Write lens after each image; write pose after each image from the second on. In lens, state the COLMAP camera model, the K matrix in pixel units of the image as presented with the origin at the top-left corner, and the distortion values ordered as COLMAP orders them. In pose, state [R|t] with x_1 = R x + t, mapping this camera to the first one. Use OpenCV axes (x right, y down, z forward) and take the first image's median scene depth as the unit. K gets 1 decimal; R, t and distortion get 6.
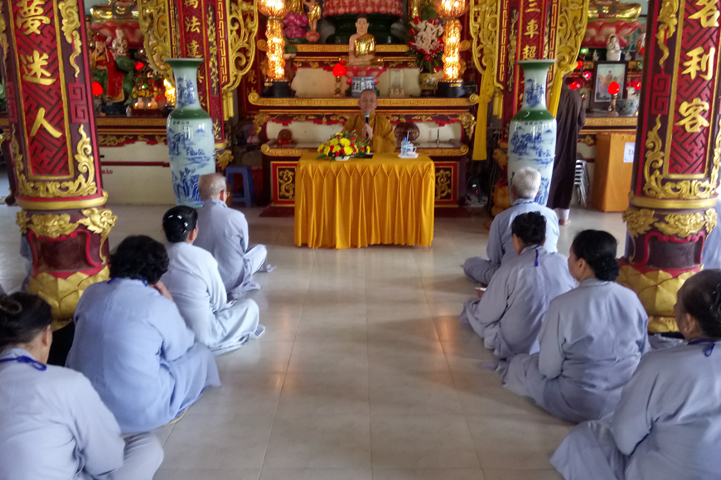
lens RADIAL K [[650.2, 0, 359.4], [0, 650.2, 240.8], [0, 0, 1]] dist [0.091704, -0.119599]
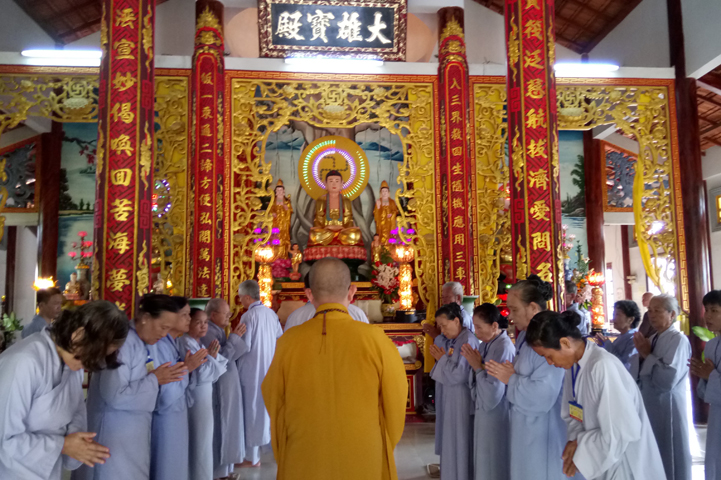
lens RADIAL K [[647.3, 0, 385.4], [0, 647.3, 247.5], [0, 0, 1]] dist [0.092096, -0.112969]
pose [[0.996805, -0.005322, 0.079690, 0.002615], [0.030707, 0.946624, -0.320875, 0.048447], [-0.073729, 0.322297, 0.943763, -0.252881]]
